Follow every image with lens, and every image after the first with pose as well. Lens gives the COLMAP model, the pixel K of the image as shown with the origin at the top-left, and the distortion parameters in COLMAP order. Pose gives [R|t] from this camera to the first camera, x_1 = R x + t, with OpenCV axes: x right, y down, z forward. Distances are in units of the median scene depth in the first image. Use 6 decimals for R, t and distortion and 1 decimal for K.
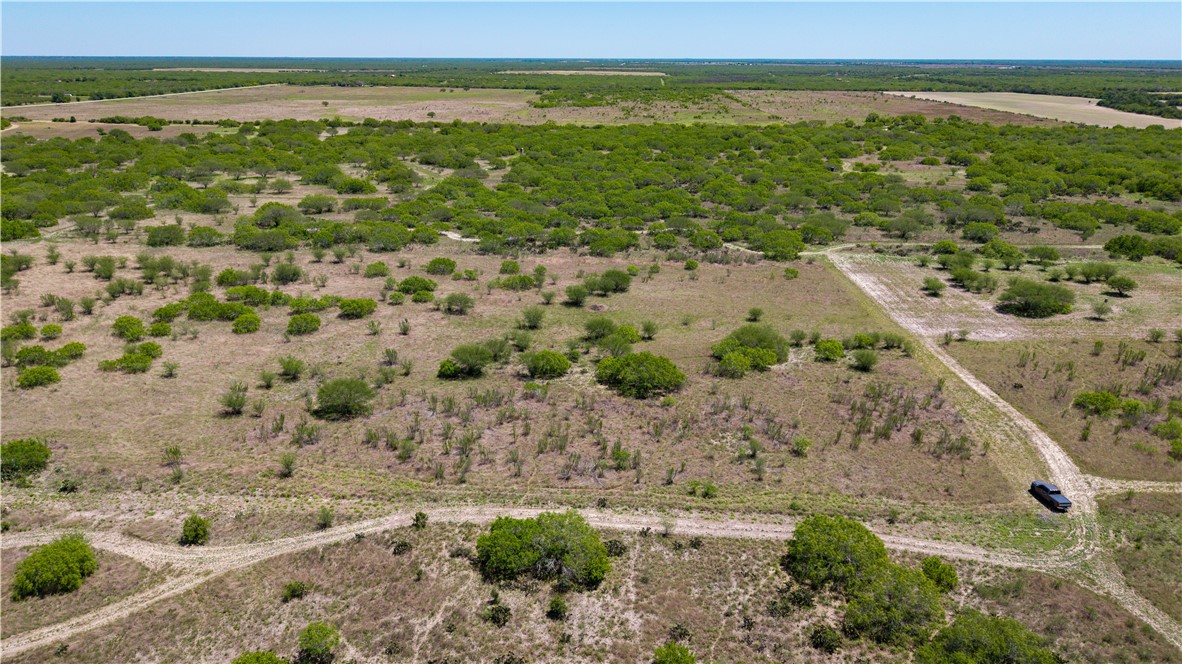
lens RADIAL K [[793.1, 0, 595.5], [0, 793.1, 337.3], [0, 0, 1]] dist [0.034321, -0.041253]
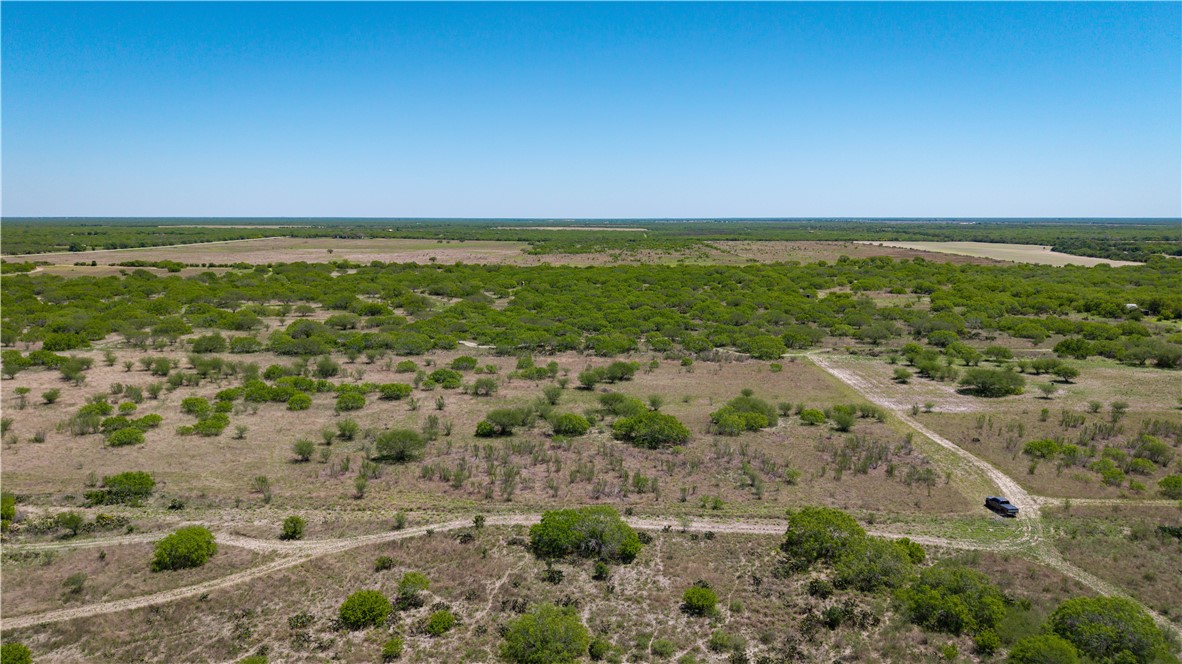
lens RADIAL K [[793.1, 0, 593.6], [0, 793.1, 333.7], [0, 0, 1]] dist [0.034321, -0.041253]
pose [[0.999844, -0.004843, 0.017006, -0.040909], [0.007998, 0.981623, -0.190663, 0.111298], [-0.015770, 0.190770, 0.981508, -0.142858]]
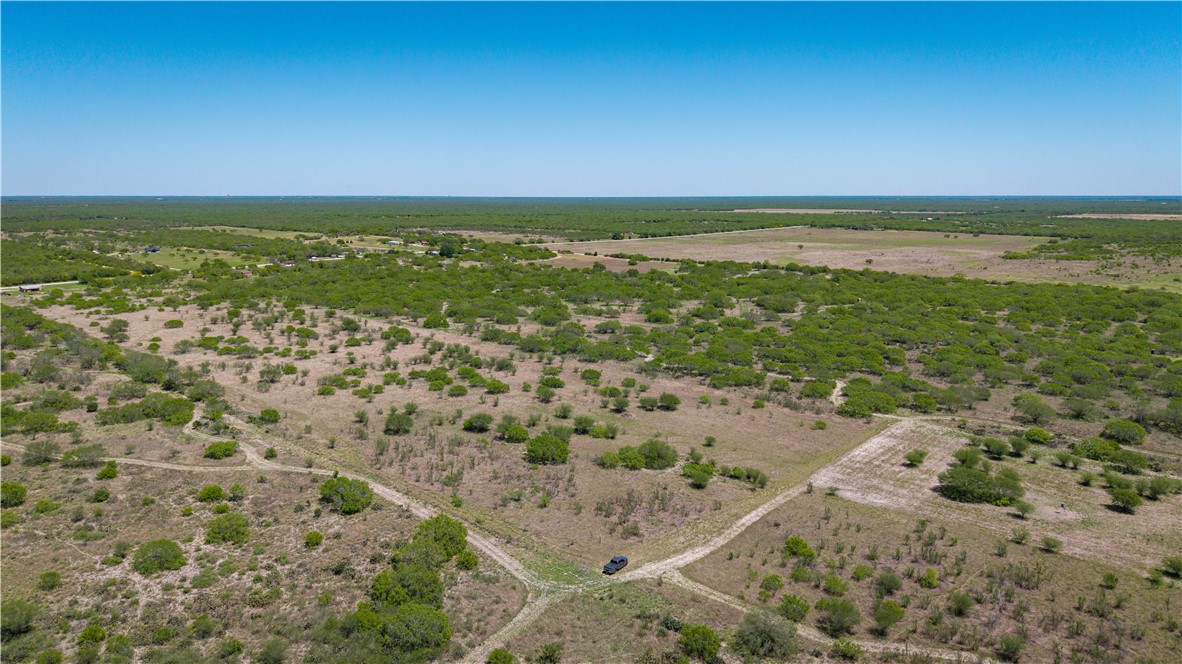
lens RADIAL K [[793.1, 0, 592.5], [0, 793.1, 325.3], [0, 0, 1]] dist [0.034321, -0.041253]
pose [[0.765943, 0.100996, -0.634926, 0.971080], [-0.210627, 0.972500, -0.099397, -0.049832], [0.607427, 0.209865, 0.766152, -0.164532]]
